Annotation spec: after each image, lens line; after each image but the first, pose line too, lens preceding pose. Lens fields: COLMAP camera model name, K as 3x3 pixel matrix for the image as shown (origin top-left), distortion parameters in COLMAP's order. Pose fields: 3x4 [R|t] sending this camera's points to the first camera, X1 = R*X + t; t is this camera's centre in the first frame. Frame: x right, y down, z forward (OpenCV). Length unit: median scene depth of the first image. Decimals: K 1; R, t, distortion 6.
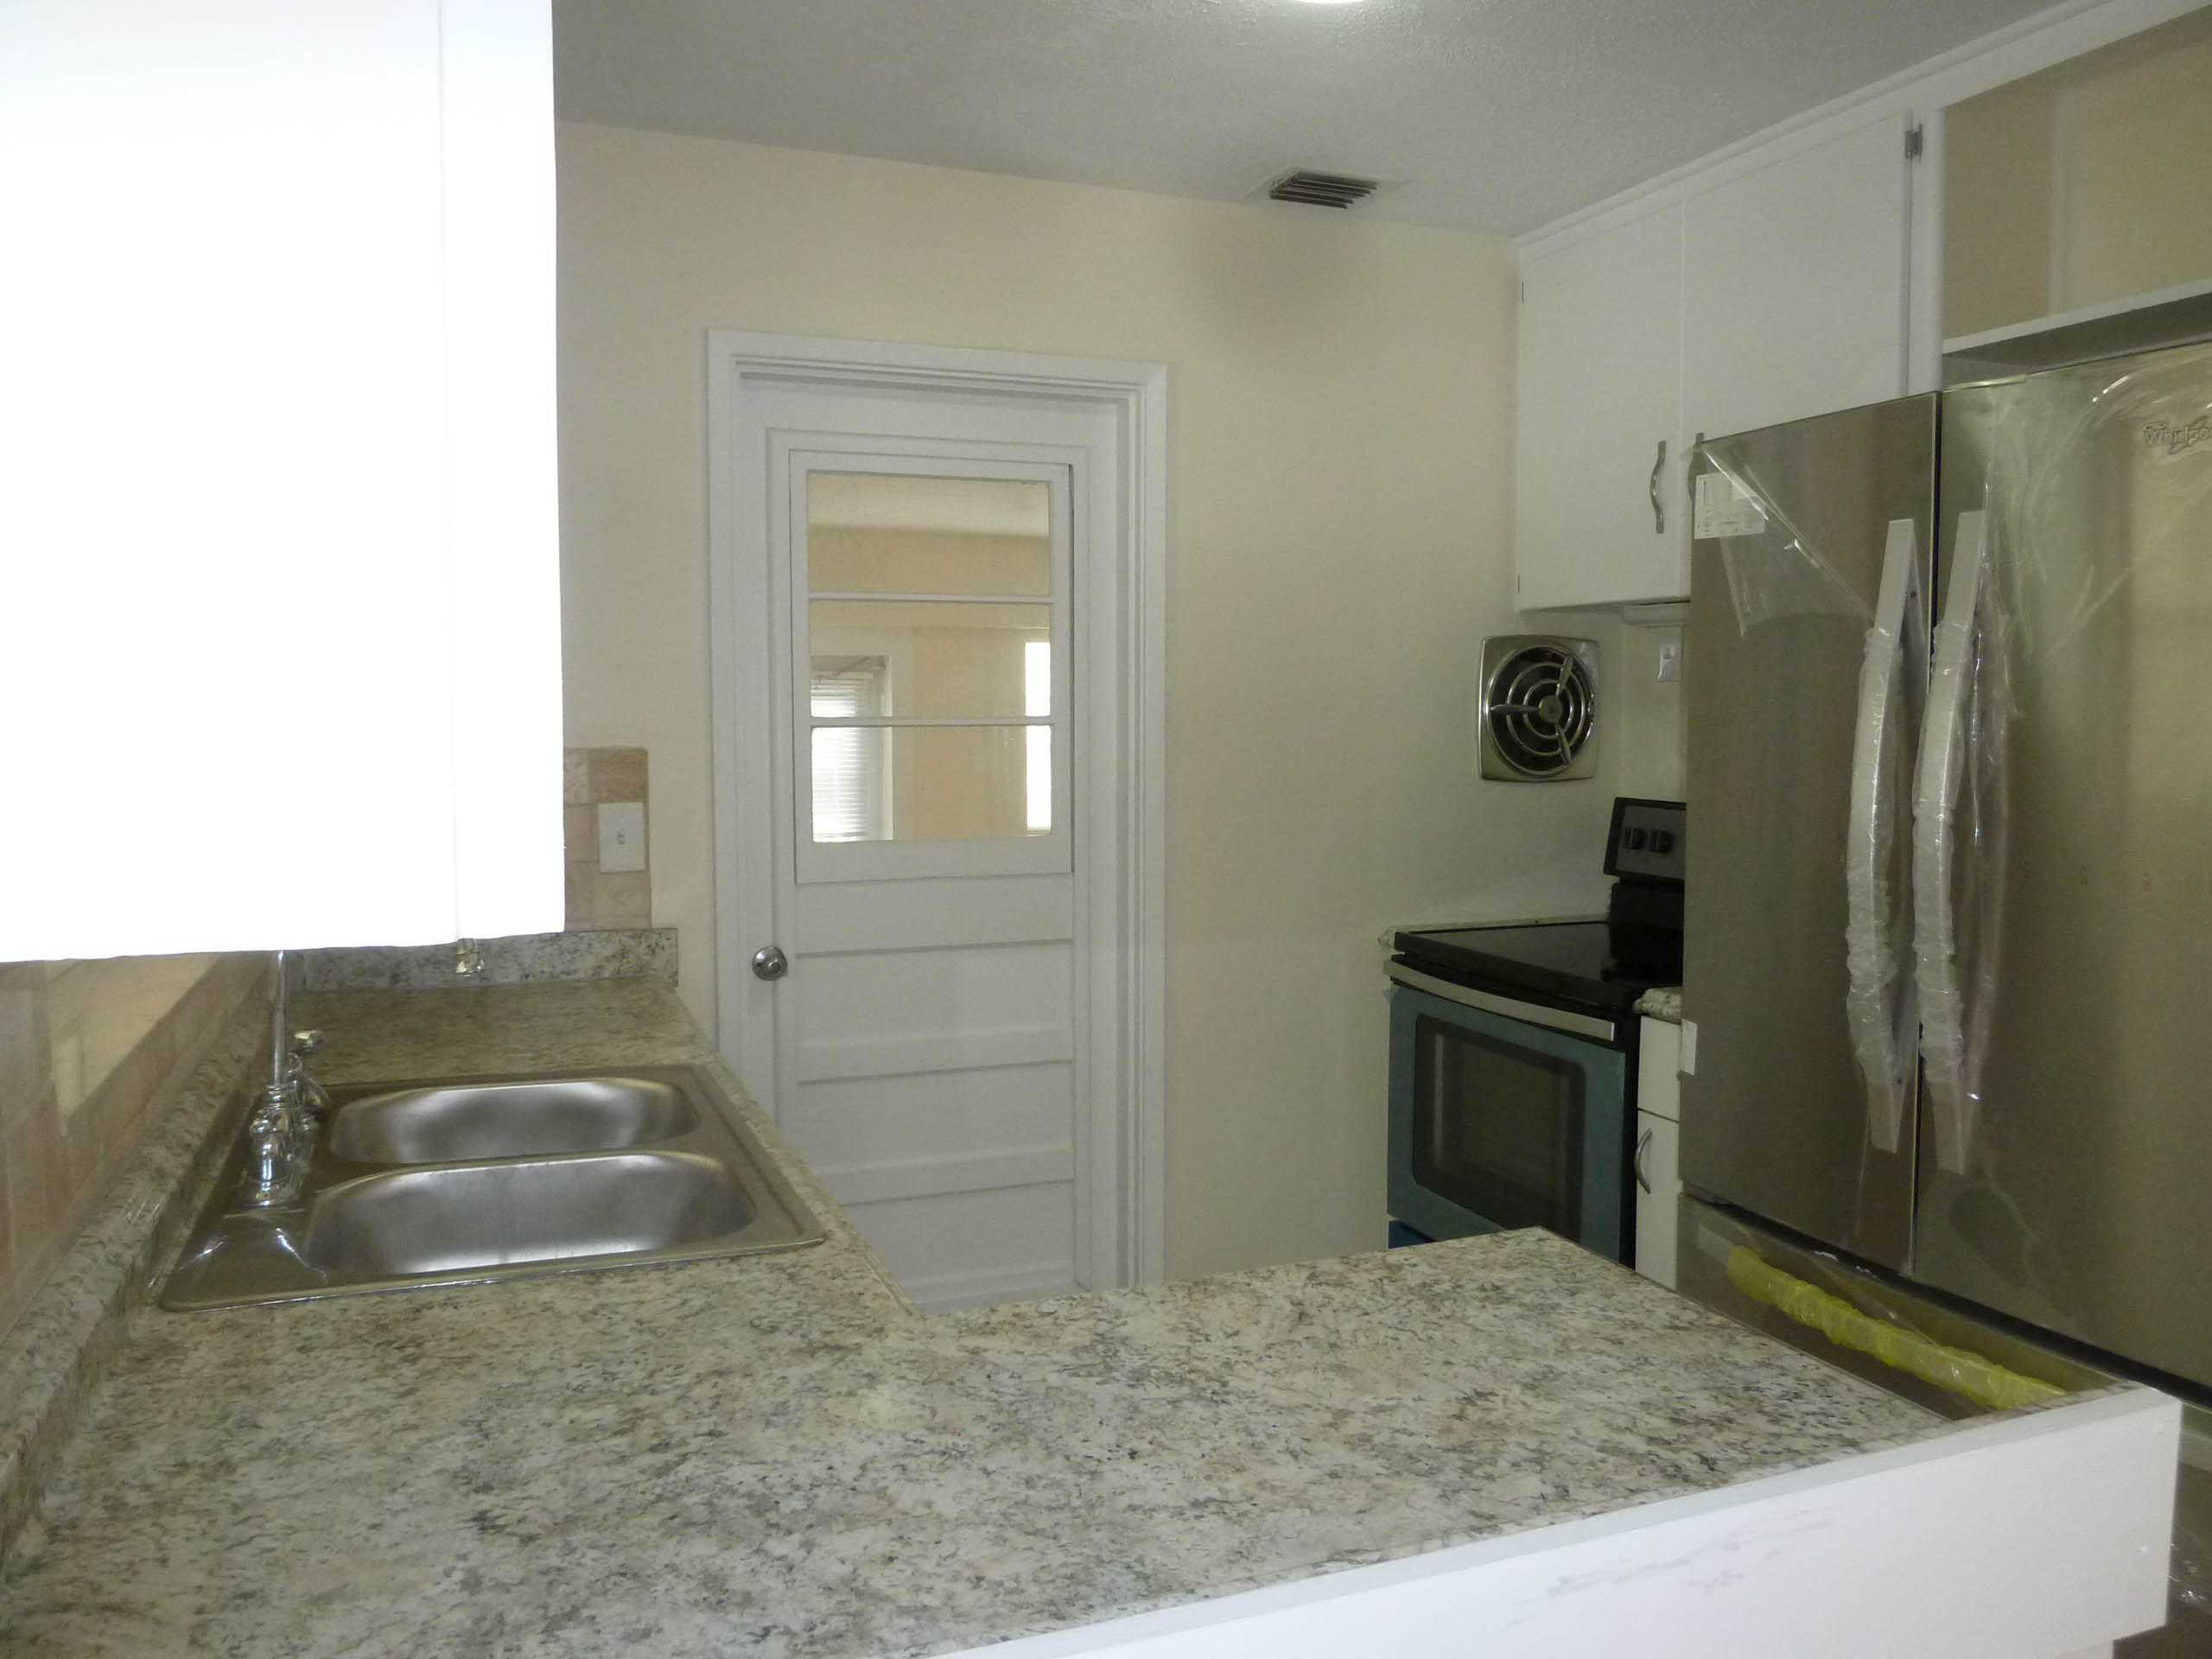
lens RADIAL K [[1632.3, 0, 1113.4], [0, 1632.3, 831.3], [0, 0, 1]] dist [-0.028084, 0.001204]
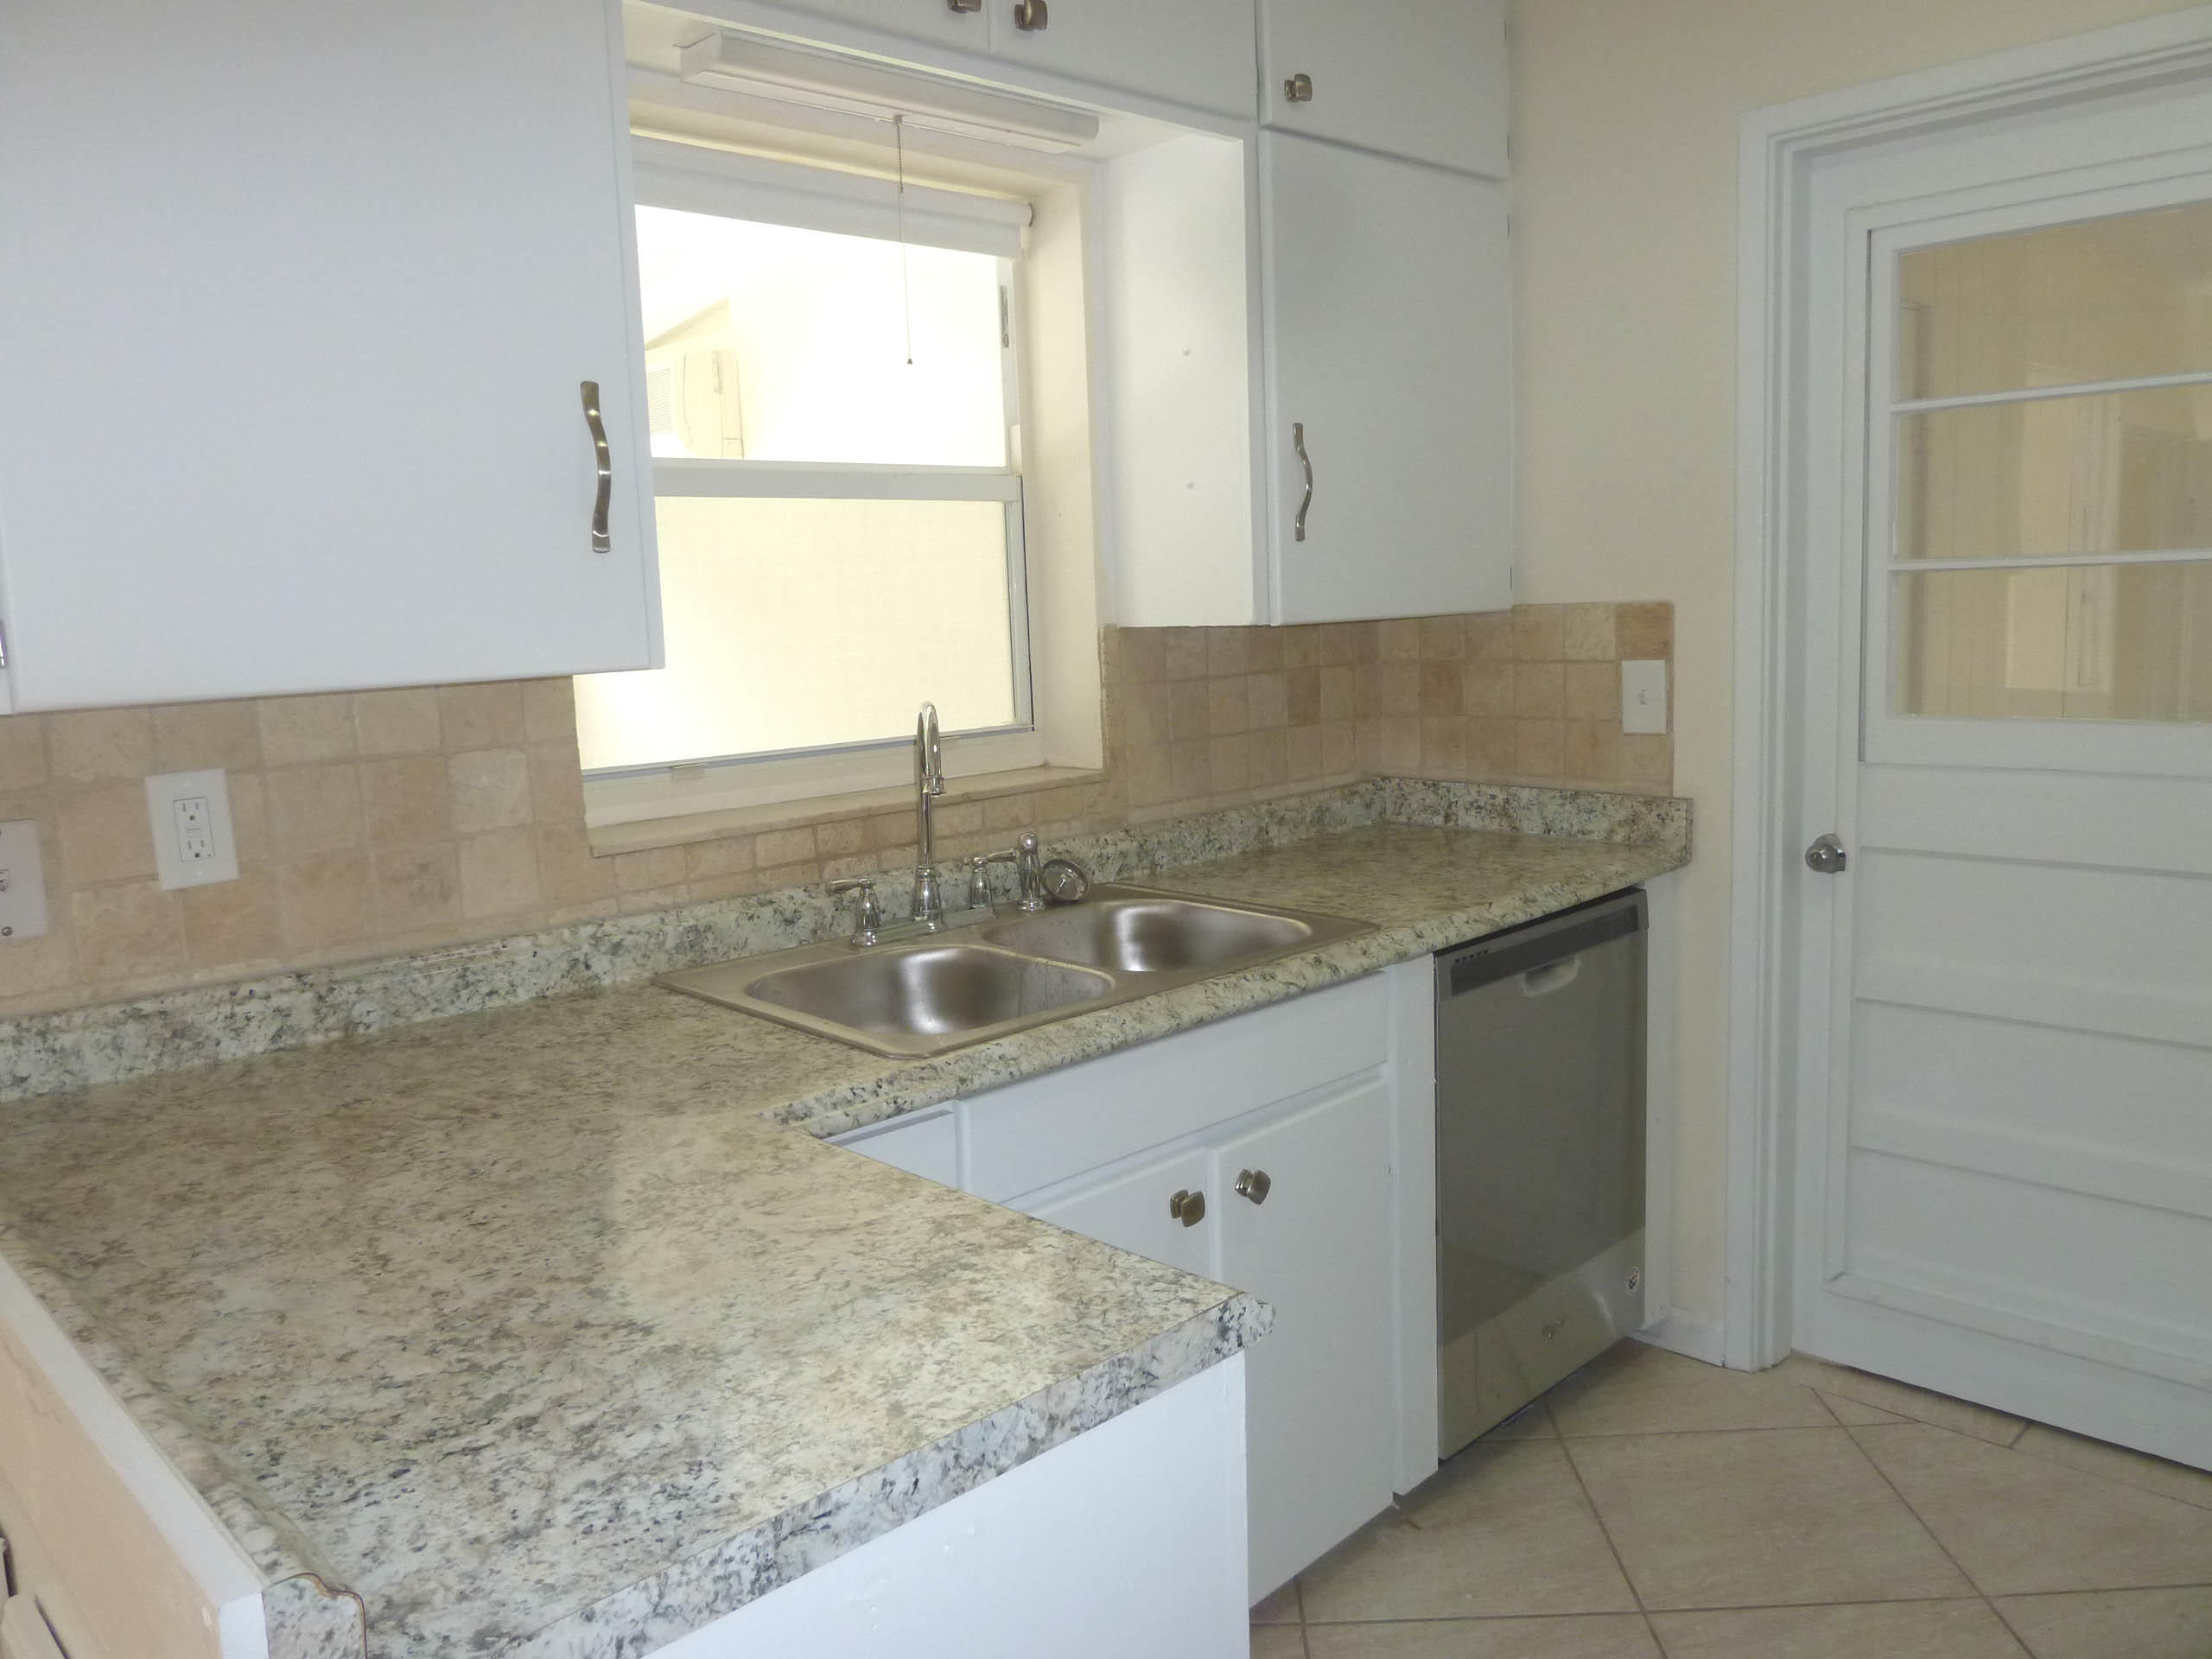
lens RADIAL K [[1632.3, 0, 1114.5], [0, 1632.3, 820.5], [0, 0, 1]] dist [-0.028084, 0.001204]
pose [[0.383060, 0.110841, -0.917049, 1.118824], [-0.027937, 0.993711, 0.108437, -0.046782], [0.923301, -0.015918, 0.383747, 0.878443]]
